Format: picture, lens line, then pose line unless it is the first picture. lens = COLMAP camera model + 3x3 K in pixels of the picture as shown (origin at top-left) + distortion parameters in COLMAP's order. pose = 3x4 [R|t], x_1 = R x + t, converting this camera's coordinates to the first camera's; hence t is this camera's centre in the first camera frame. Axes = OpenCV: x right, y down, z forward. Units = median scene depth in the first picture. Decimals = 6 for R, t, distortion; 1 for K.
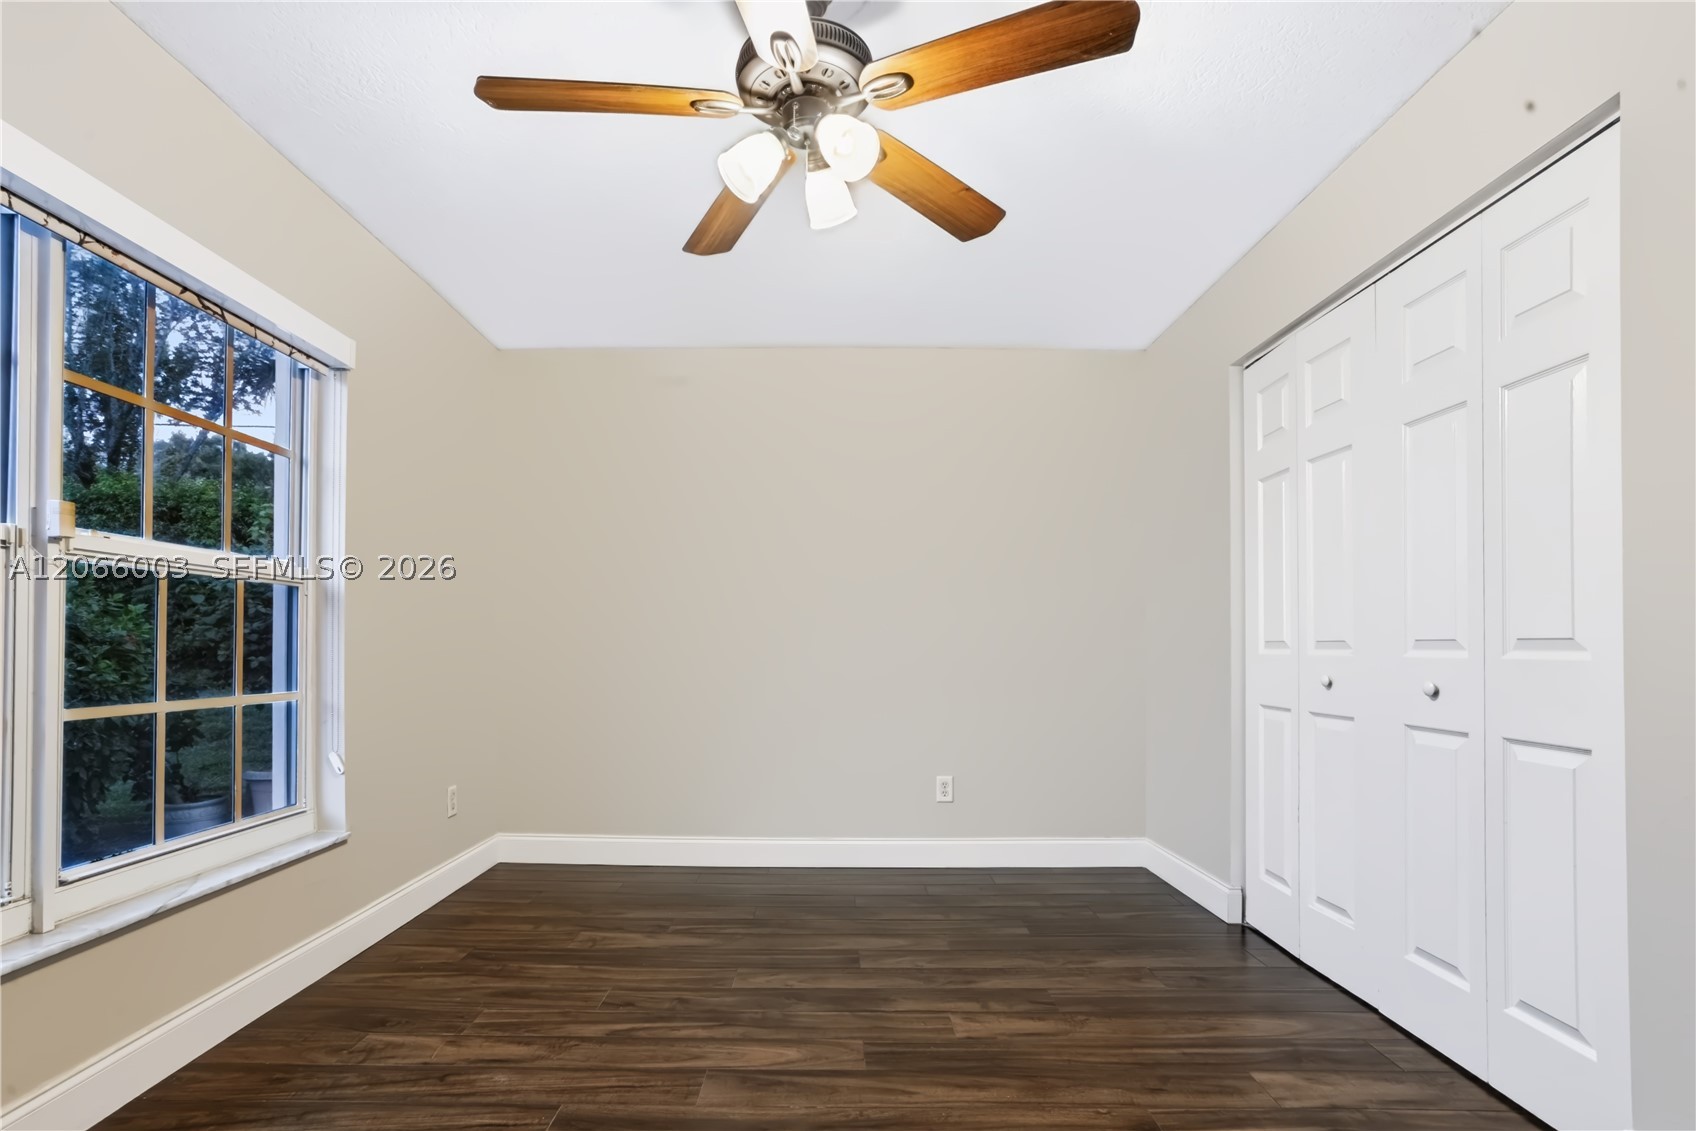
lens RADIAL K [[850.8, 0, 832.1], [0, 850.8, 636.5], [0, 0, 1]] dist [-0.058362, 0.037188]
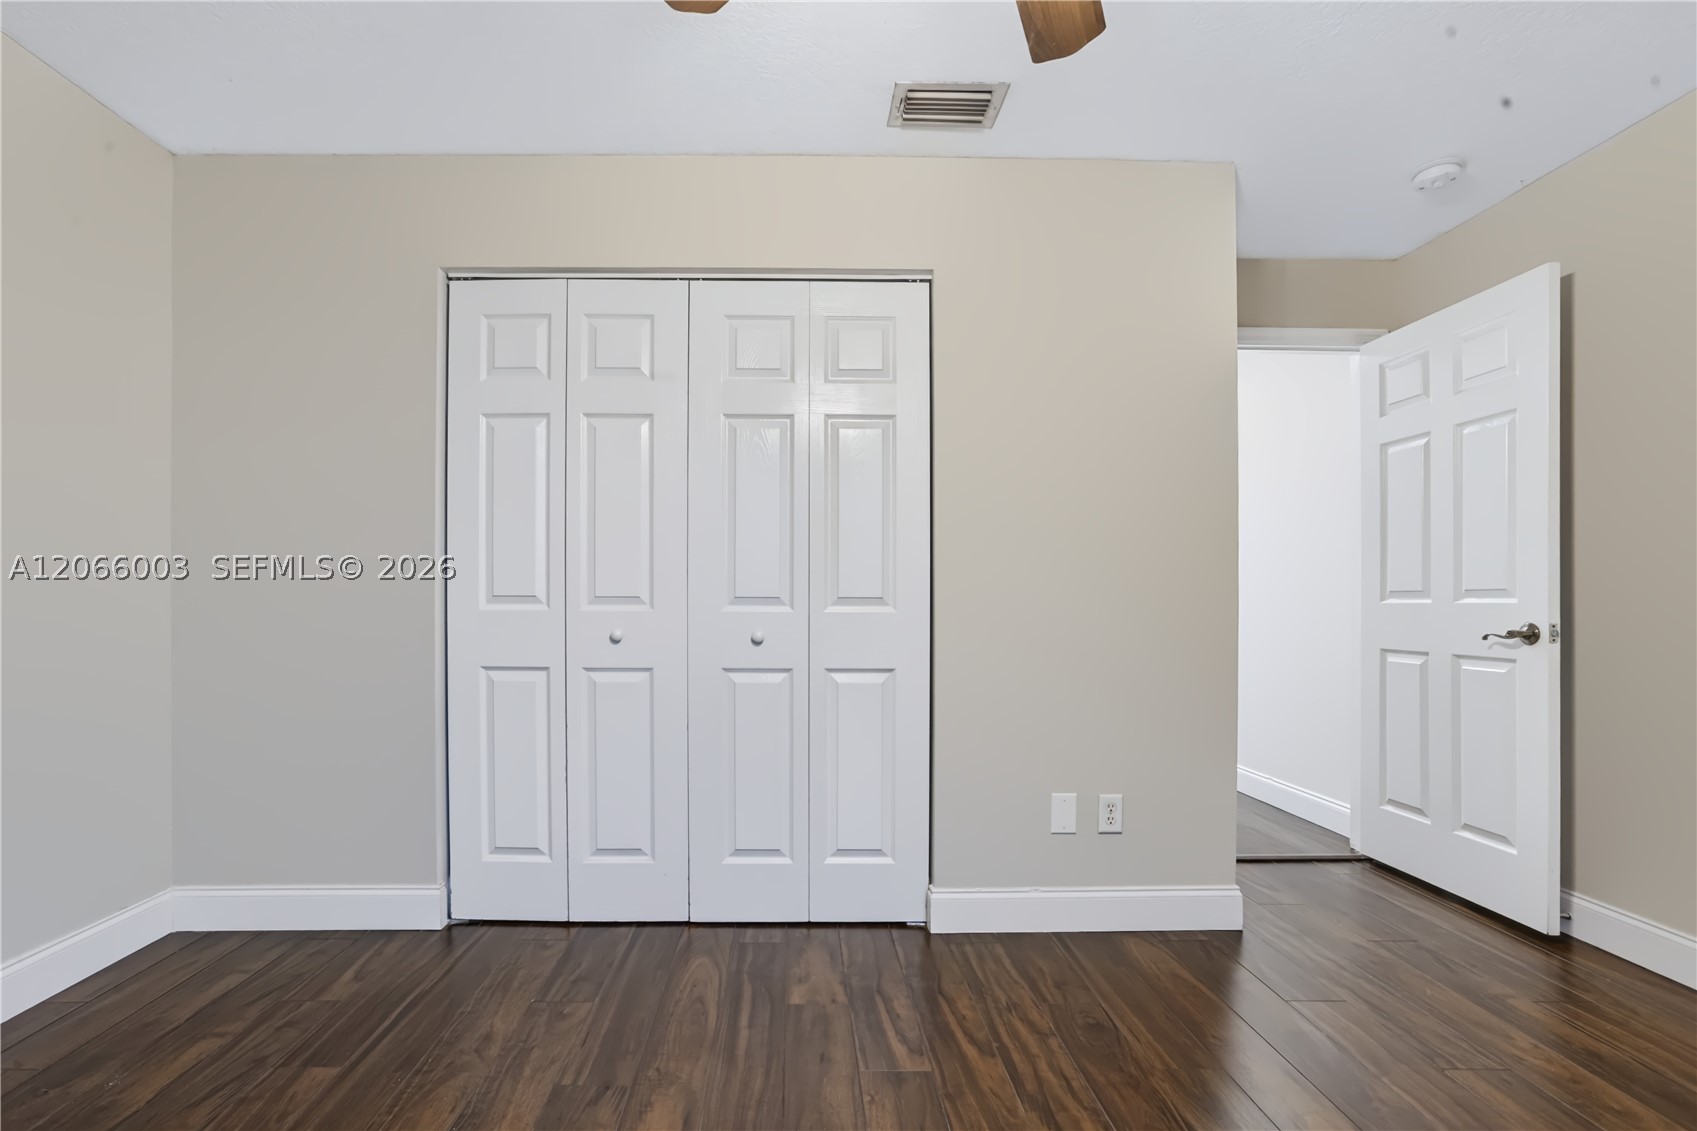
lens RADIAL K [[831.5, 0, 797.3], [0, 831.5, 593.3], [0, 0, 1]] dist [-0.031305, 0.033329]
pose [[-0.009997, -0.002563, 0.999947, -0.492396], [-0.017136, 0.999850, 0.002392, -0.006258], [-0.999803, -0.017111, -0.010040, 0.884105]]
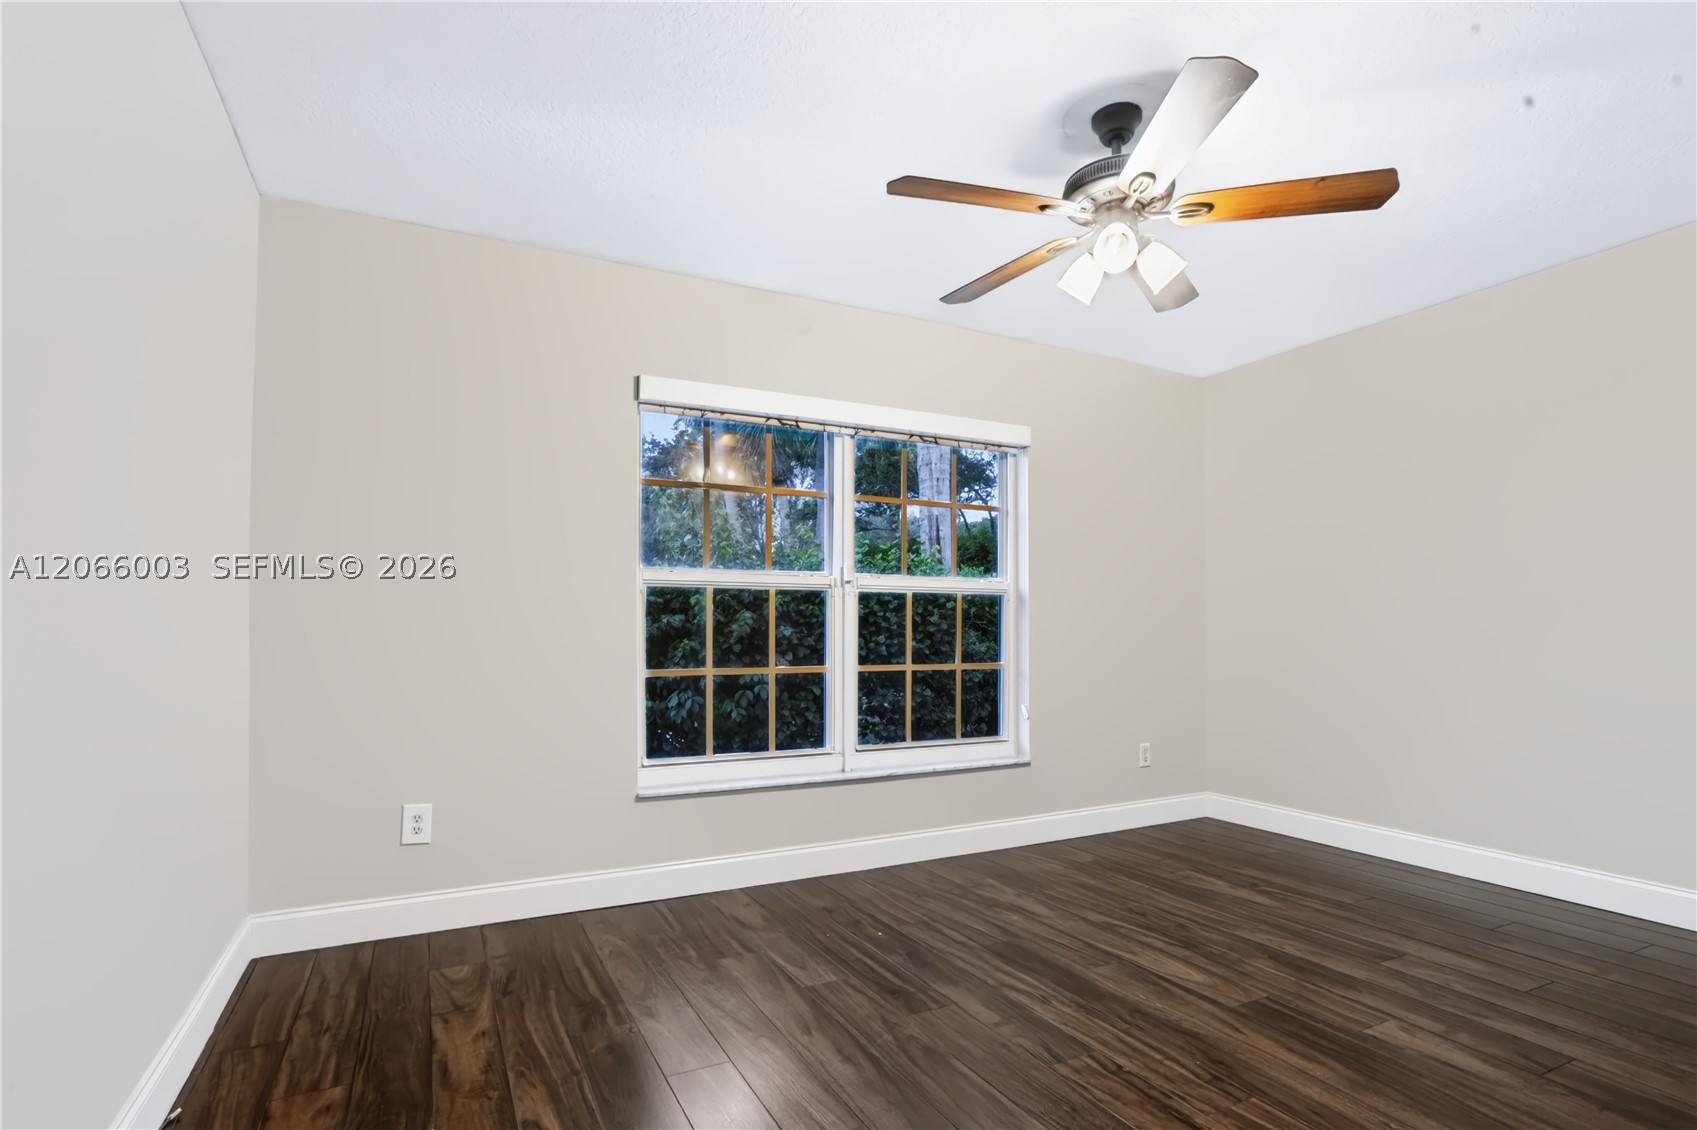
lens RADIAL K [[851.3, 0, 832.6], [0, 851.3, 636.0], [0, 0, 1]] dist [-0.058362, 0.037188]
pose [[0.448294, 0.001500, -0.893885, 0.706767], [0.015711, 0.999831, 0.009557, -0.004471], [0.893748, -0.018328, 0.448195, 0.016409]]
